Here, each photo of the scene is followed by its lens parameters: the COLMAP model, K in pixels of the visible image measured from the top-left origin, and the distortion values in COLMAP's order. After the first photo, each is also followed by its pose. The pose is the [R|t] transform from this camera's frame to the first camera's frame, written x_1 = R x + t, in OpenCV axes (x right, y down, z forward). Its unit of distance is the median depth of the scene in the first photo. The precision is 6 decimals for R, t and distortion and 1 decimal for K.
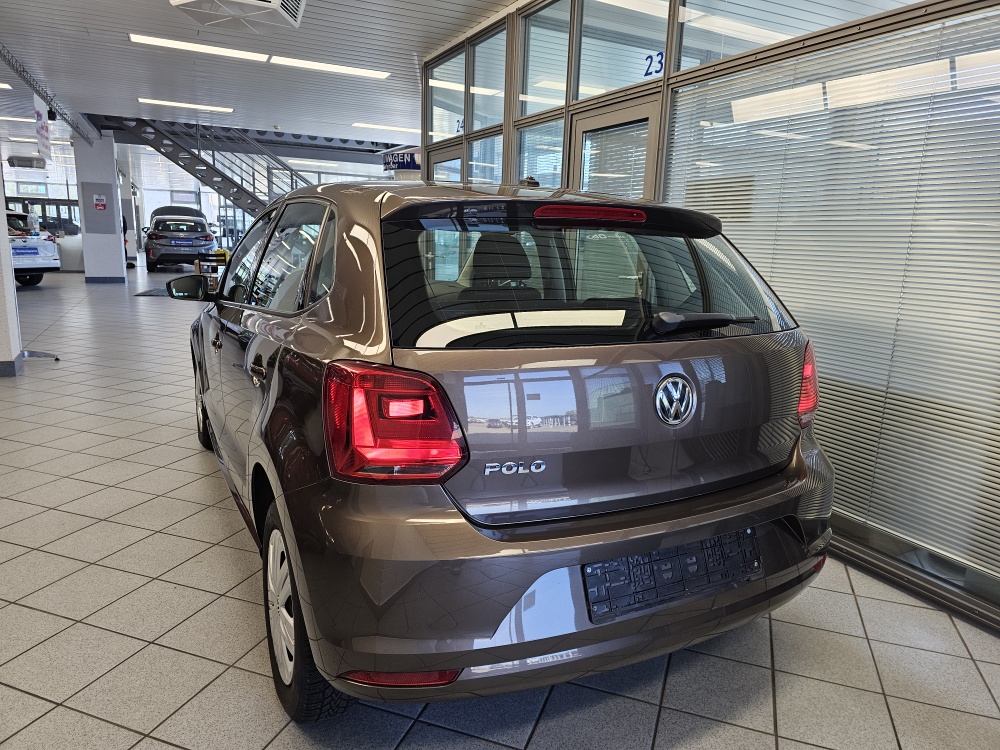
lens RADIAL K [[681.5, 0, 502.2], [0, 681.5, 379.7], [0, 0, 1]] dist [0.053863, -0.050509]
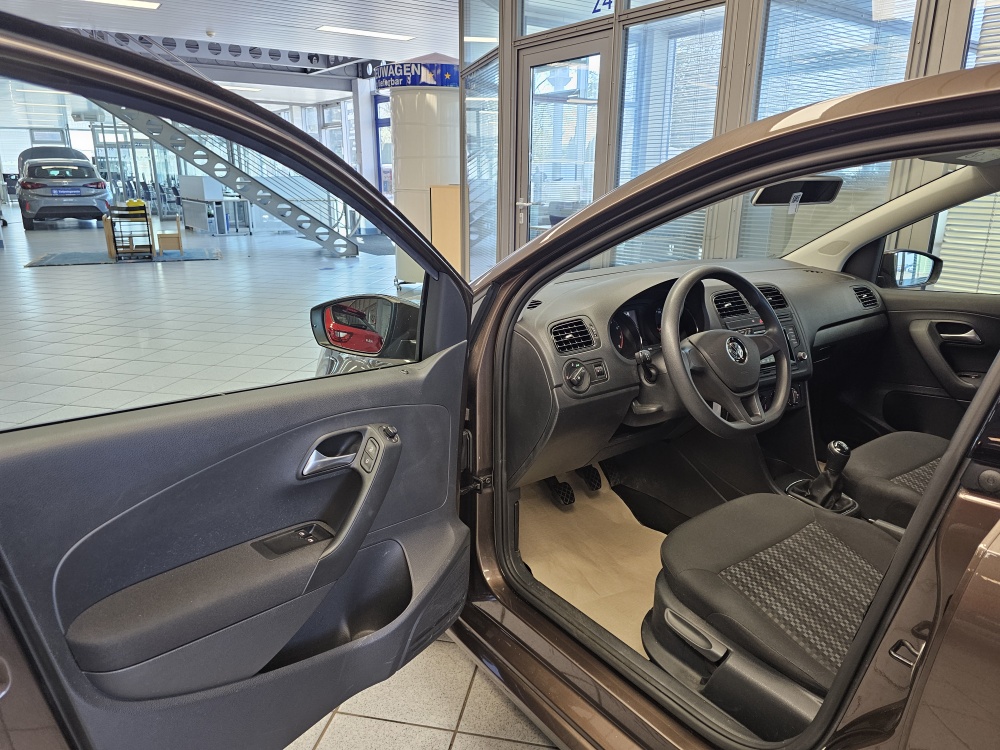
lens RADIAL K [[681.5, 0, 502.8], [0, 681.5, 378.2], [0, 0, 1]] dist [0.053863, -0.050509]
pose [[0.988125, -0.070383, 0.136585, -0.115044], [0.058093, 0.994065, 0.091977, -0.036064], [-0.142248, -0.082950, 0.986349, 0.149294]]
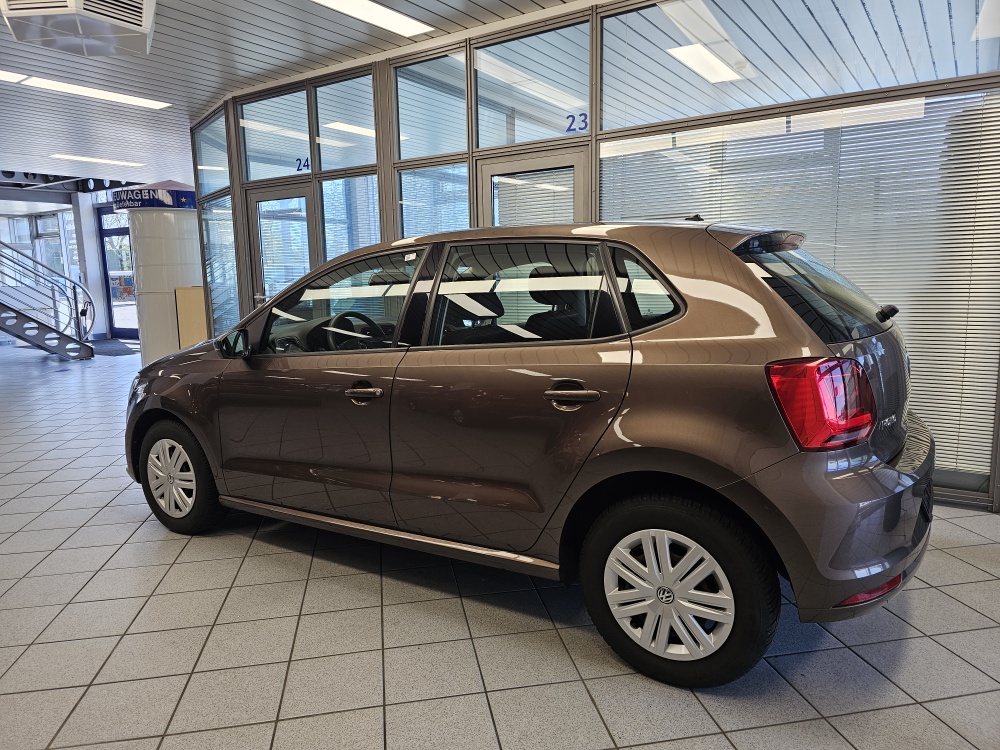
lens RADIAL K [[681.5, 0, 508.6], [0, 681.5, 369.0], [0, 0, 1]] dist [0.053863, -0.050509]
pose [[0.863026, -0.126113, 0.489165, -0.139635], [0.155567, 0.987626, -0.019842, -0.007309], [-0.480609, 0.093222, 0.871966, 0.013958]]
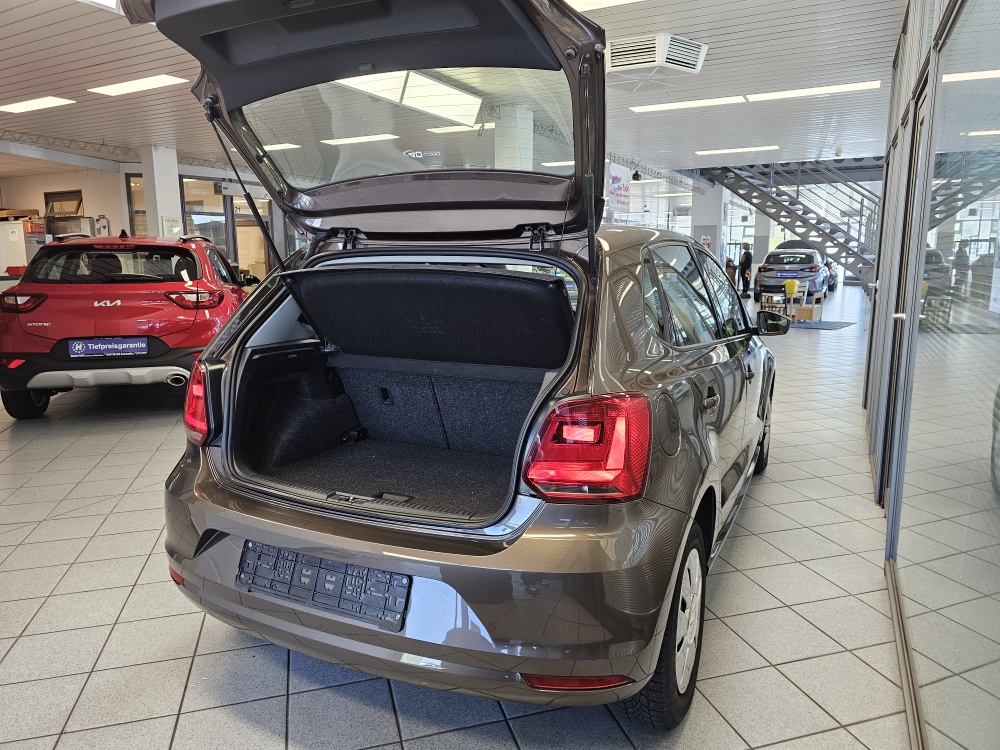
lens RADIAL K [[681.5, 0, 503.2], [0, 681.5, 368.4], [0, 0, 1]] dist [0.053863, -0.050509]
pose [[0.598746, 0.087598, -0.796135, 0.150716], [-0.134515, 0.990880, 0.007861, -0.011769], [0.789563, 0.102386, 0.605069, 0.064703]]
